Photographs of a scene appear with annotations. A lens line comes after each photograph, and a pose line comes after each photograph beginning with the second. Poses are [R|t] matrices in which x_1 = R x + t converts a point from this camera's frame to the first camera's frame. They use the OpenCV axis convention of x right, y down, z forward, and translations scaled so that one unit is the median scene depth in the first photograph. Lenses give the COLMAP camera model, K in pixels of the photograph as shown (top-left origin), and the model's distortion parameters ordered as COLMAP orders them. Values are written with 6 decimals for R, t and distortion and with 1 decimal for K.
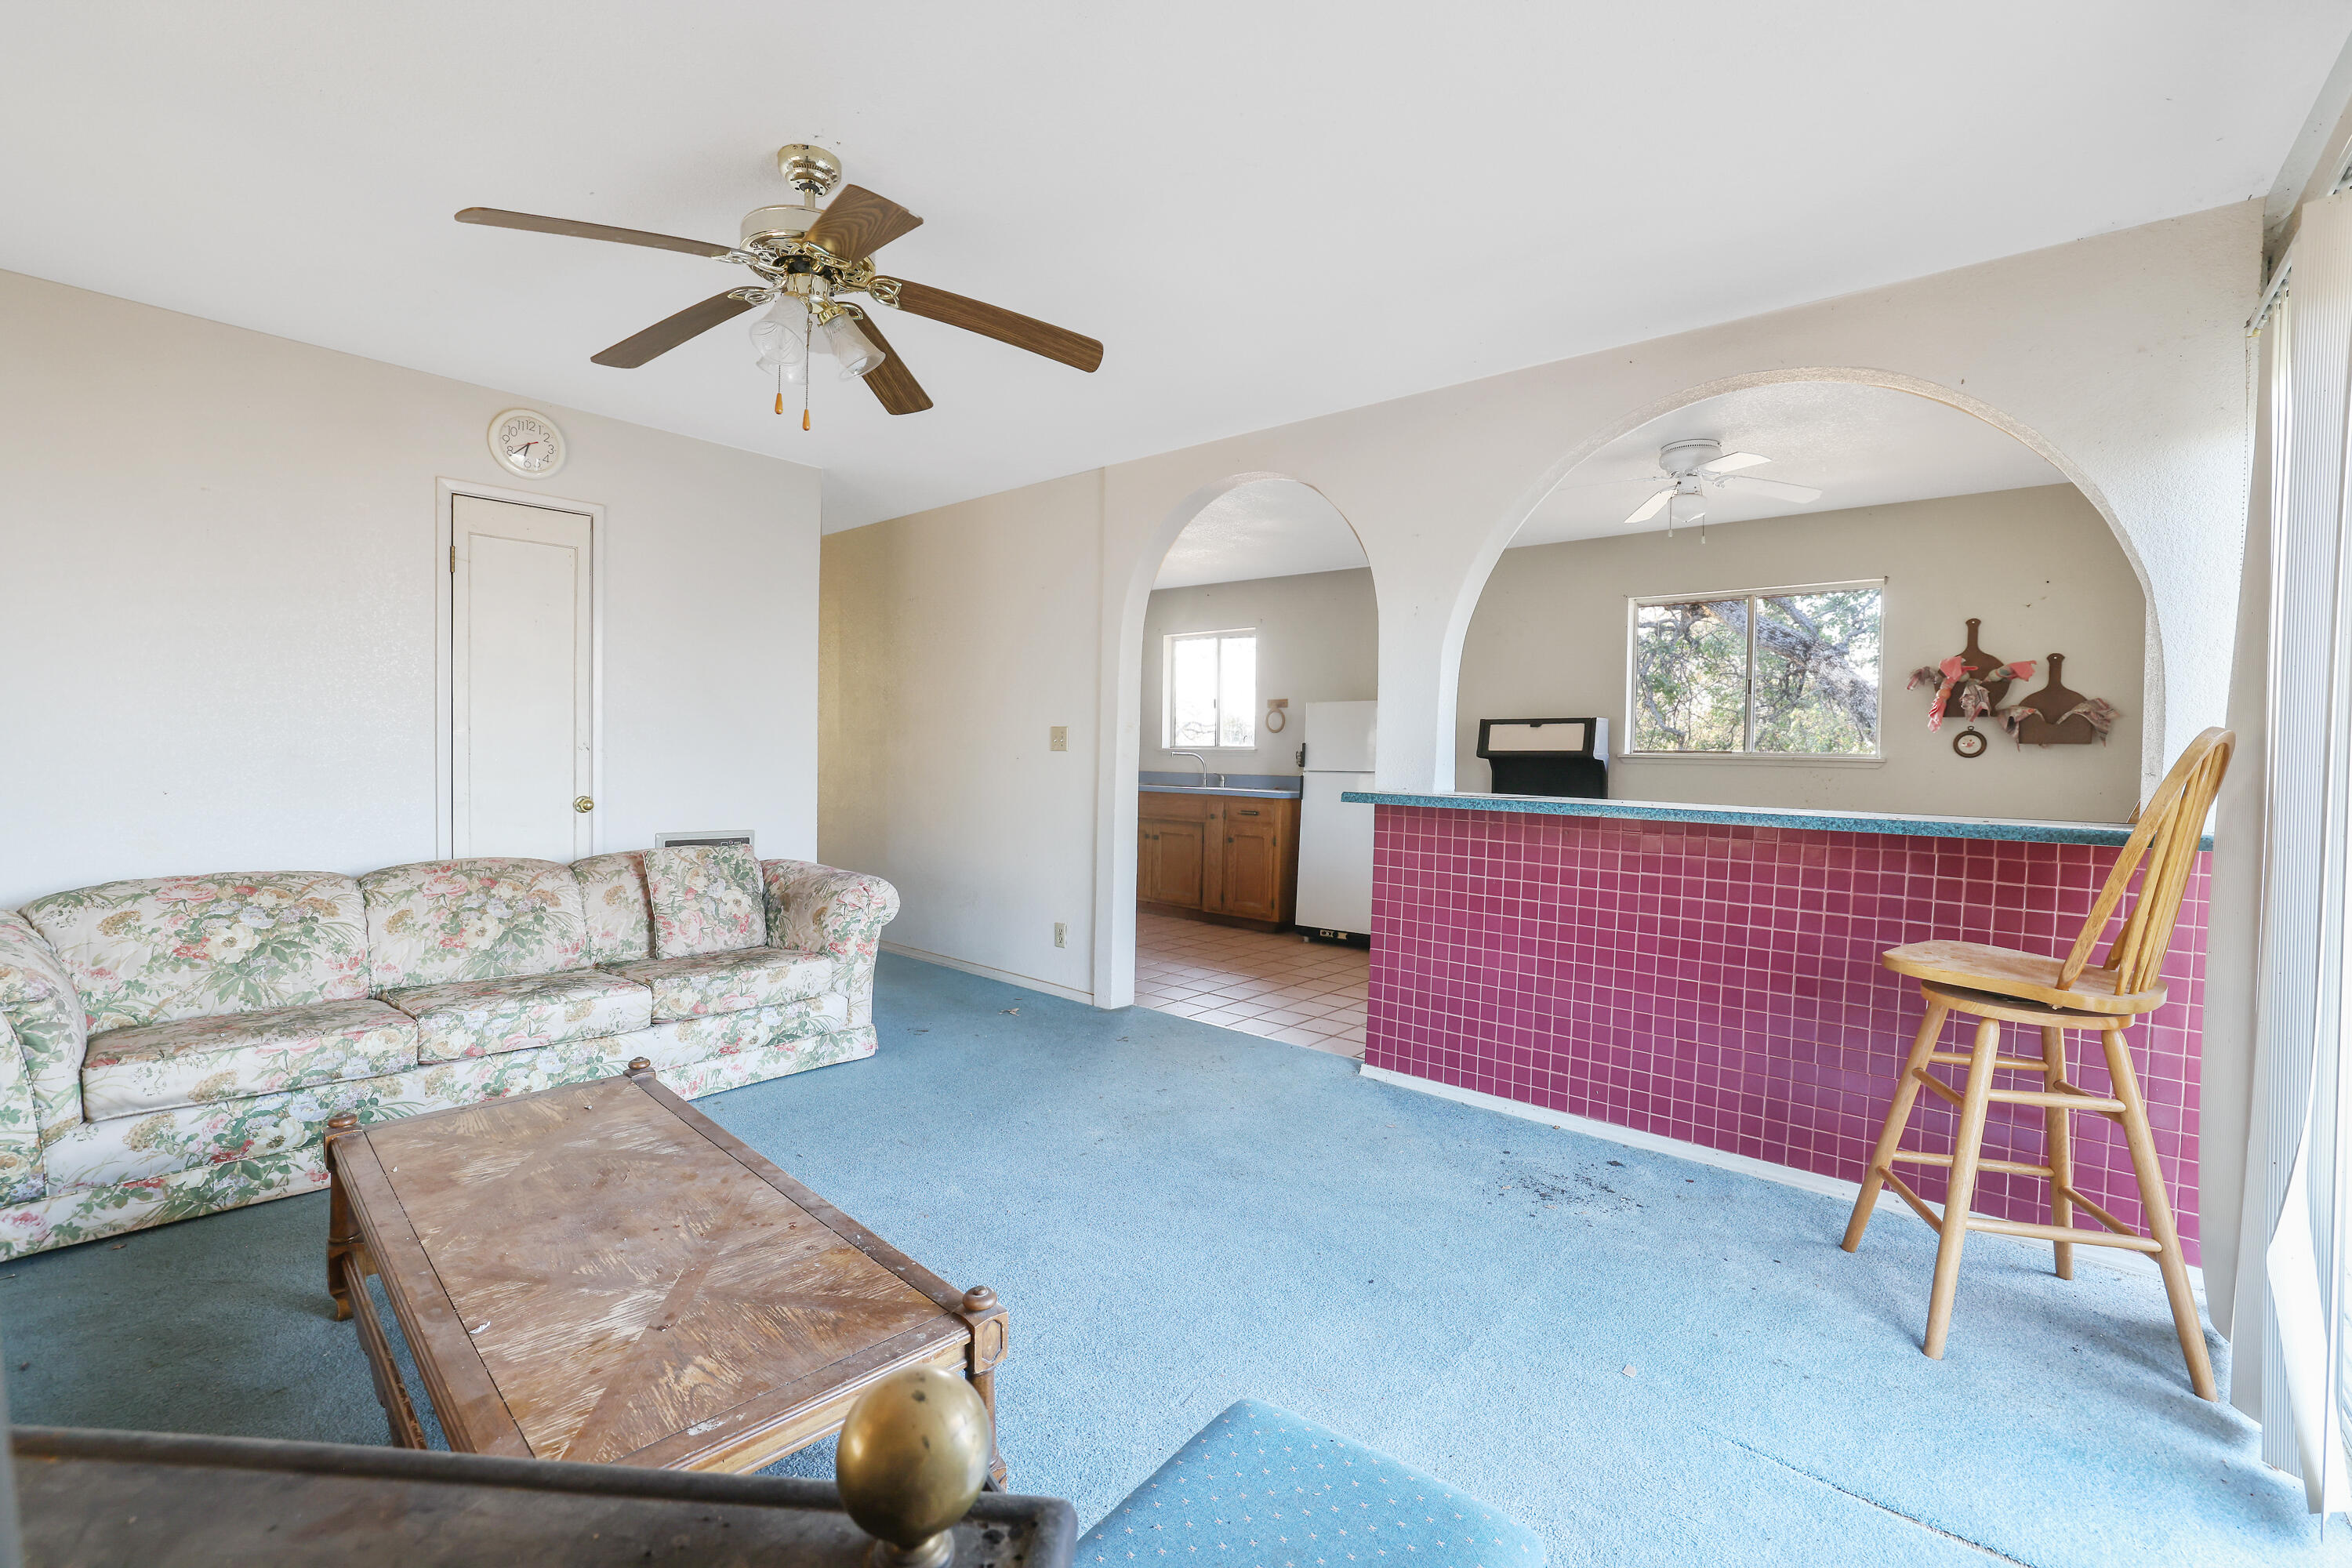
lens RADIAL K [[1013.2, 0, 1176.0], [0, 1013.2, 784.0], [0, 0, 1]] dist [-0.054690, 0.026809]
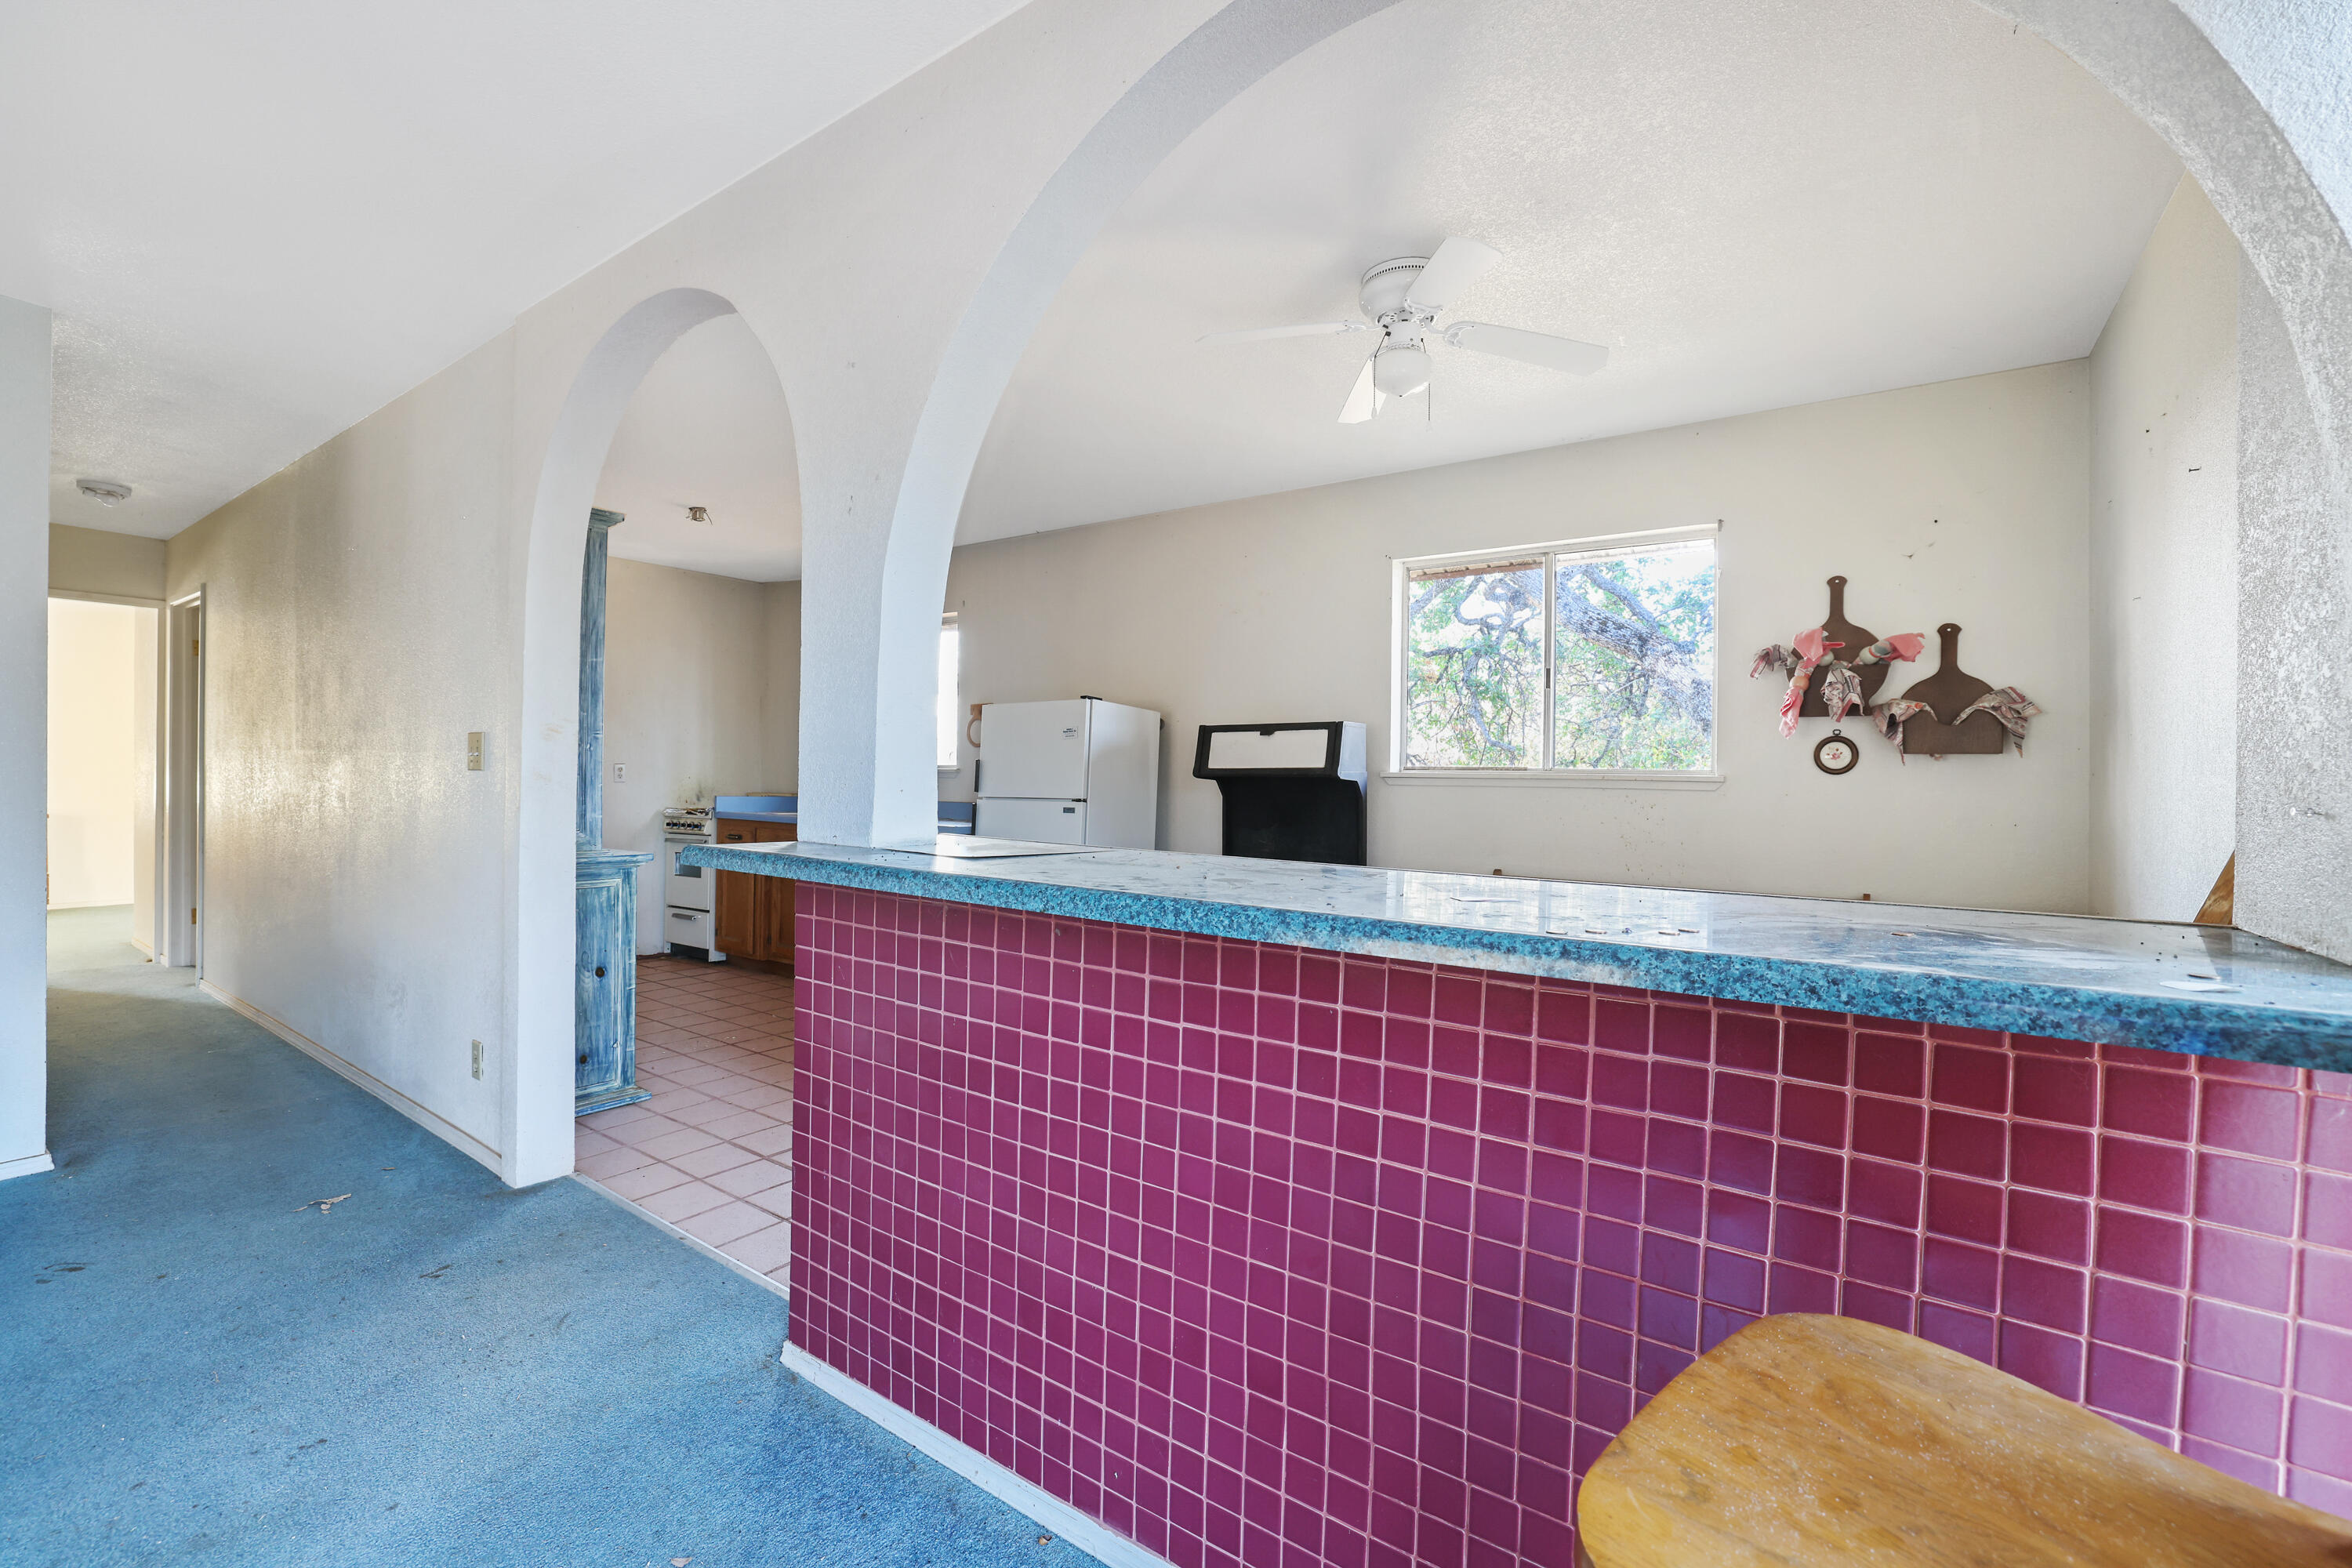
lens RADIAL K [[1013.2, 0, 1176.0], [0, 1013.2, 784.0], [0, 0, 1]] dist [-0.054690, 0.026809]
pose [[0.995360, -0.004271, 0.096122, 0.285436], [0.006315, 0.999760, -0.020970, -0.008580], [-0.096009, 0.021479, 0.995149, 0.364681]]
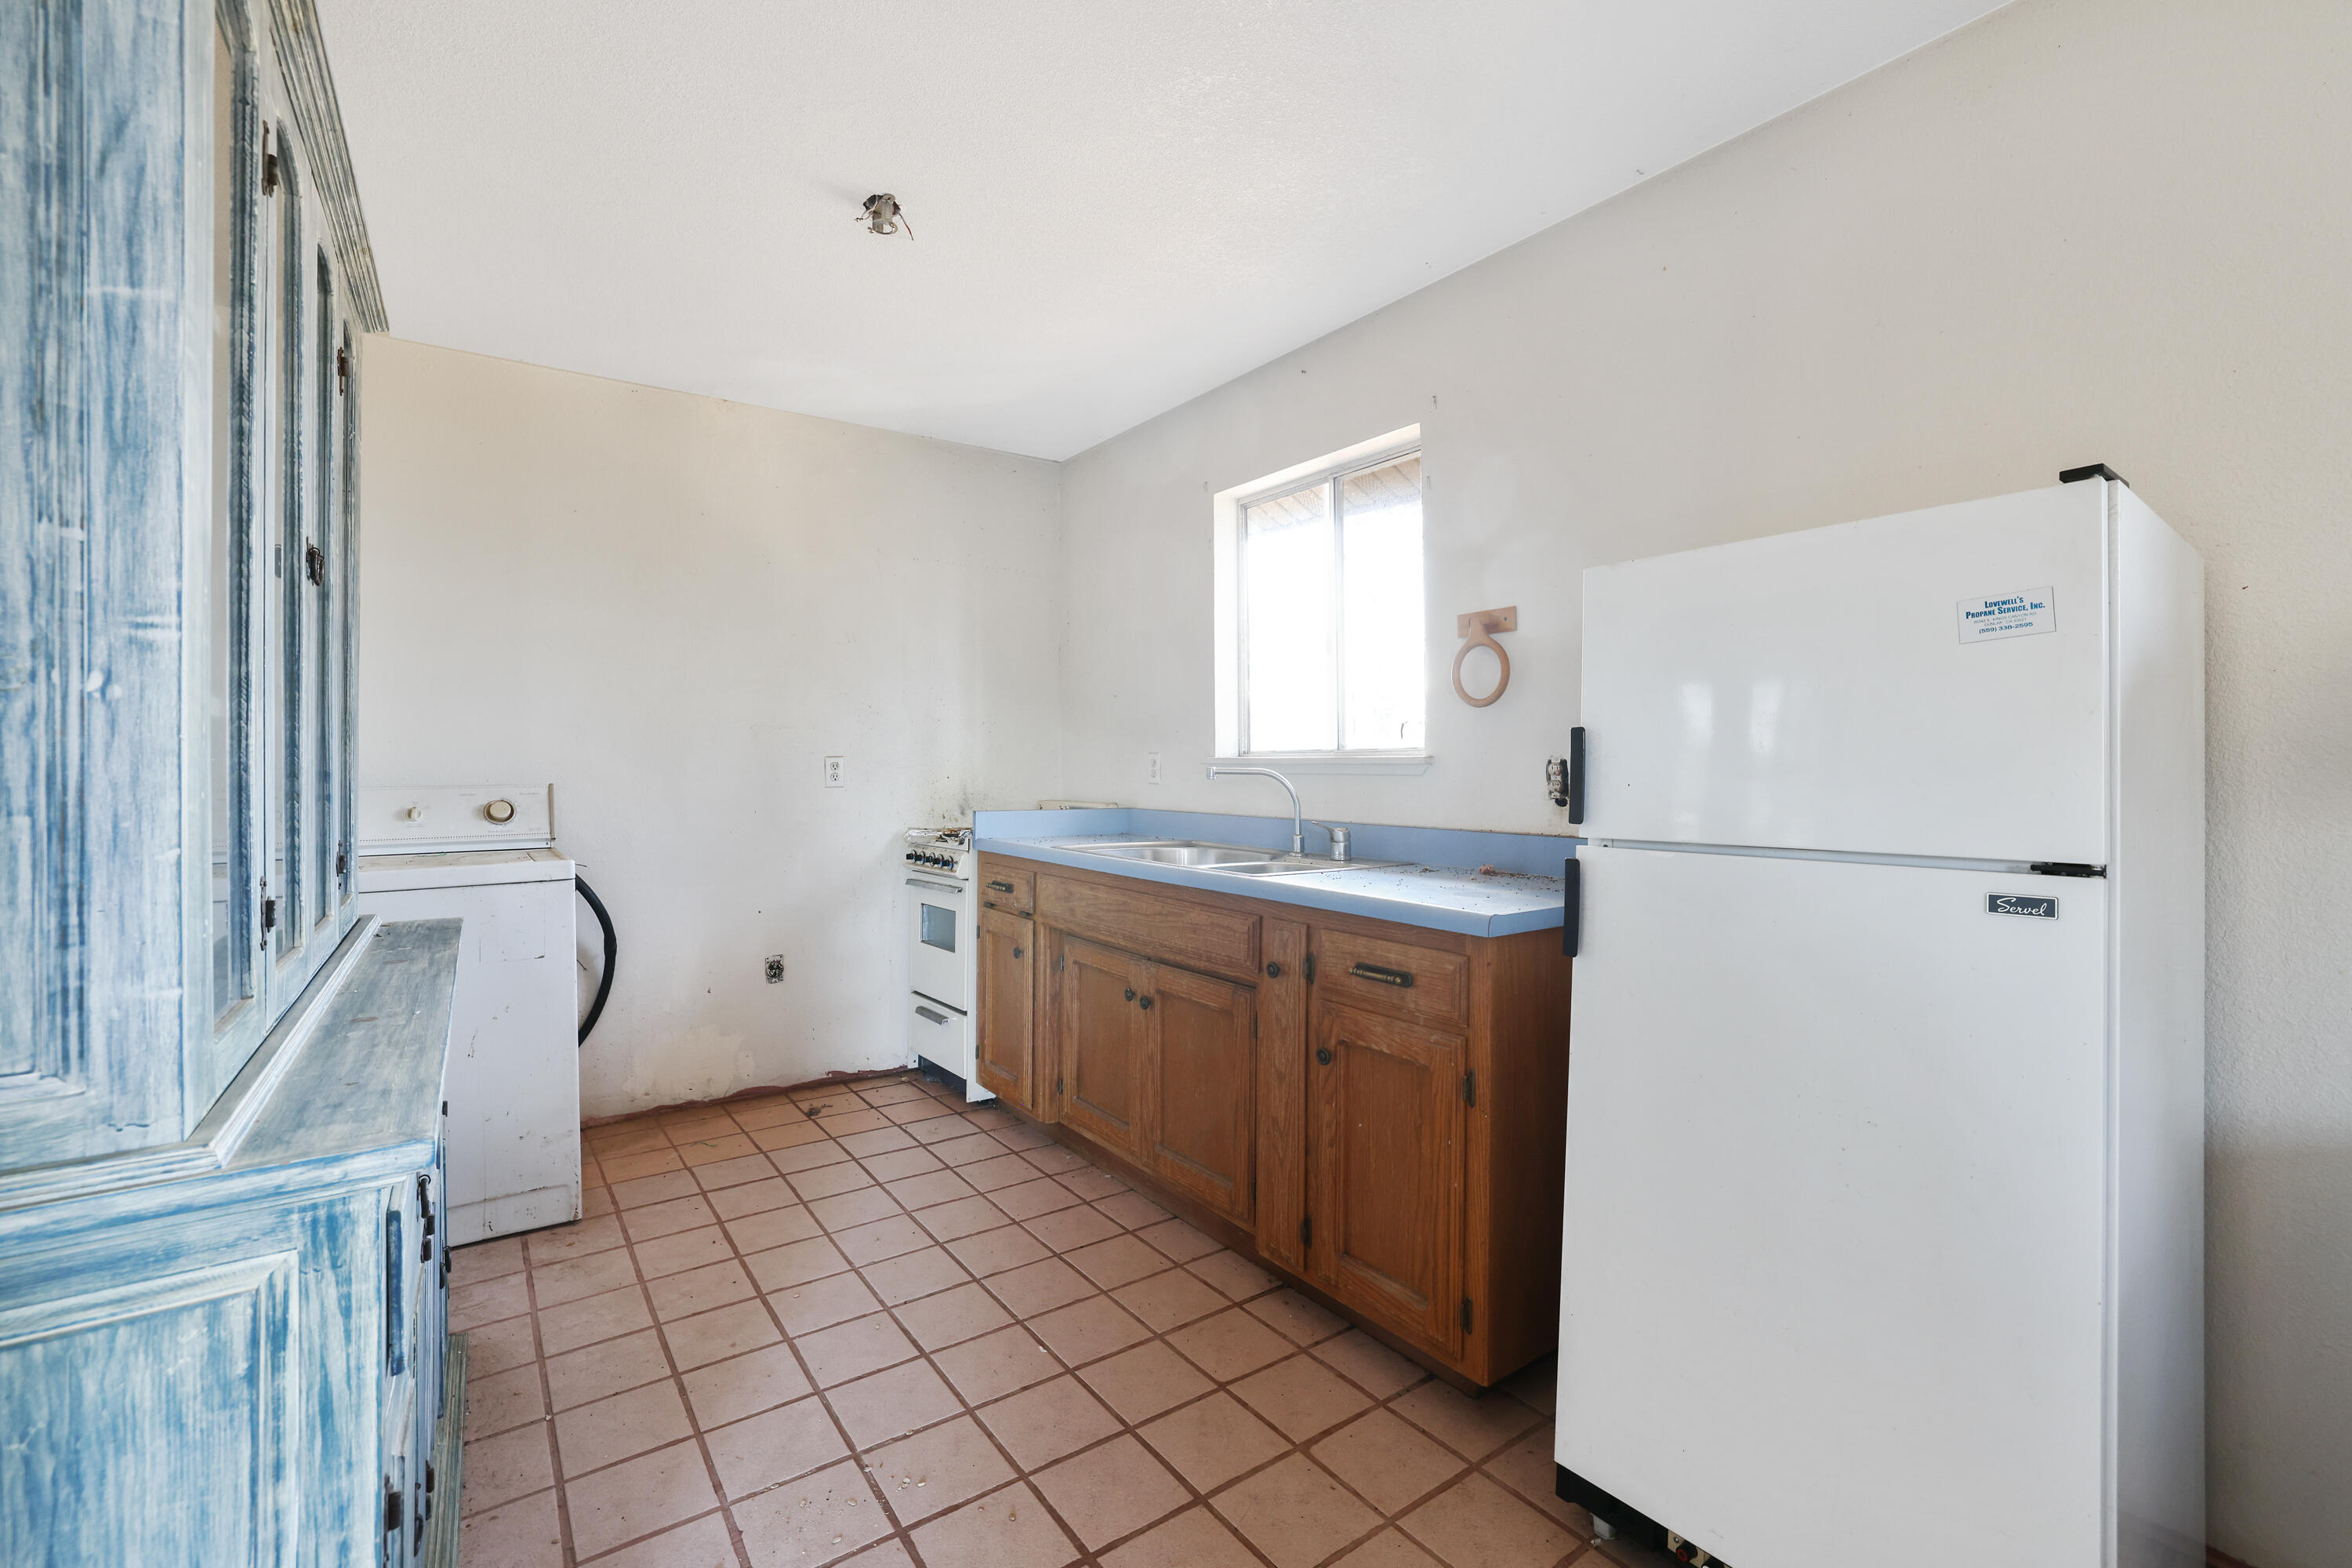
lens RADIAL K [[1013.2, 0, 1176.0], [0, 1013.2, 784.0], [0, 0, 1]] dist [-0.054690, 0.026809]
pose [[0.973300, -0.011720, -0.229238, 0.123335], [0.009149, 0.999883, -0.012277, -0.034368], [0.229355, 0.009852, 0.973293, 1.056569]]
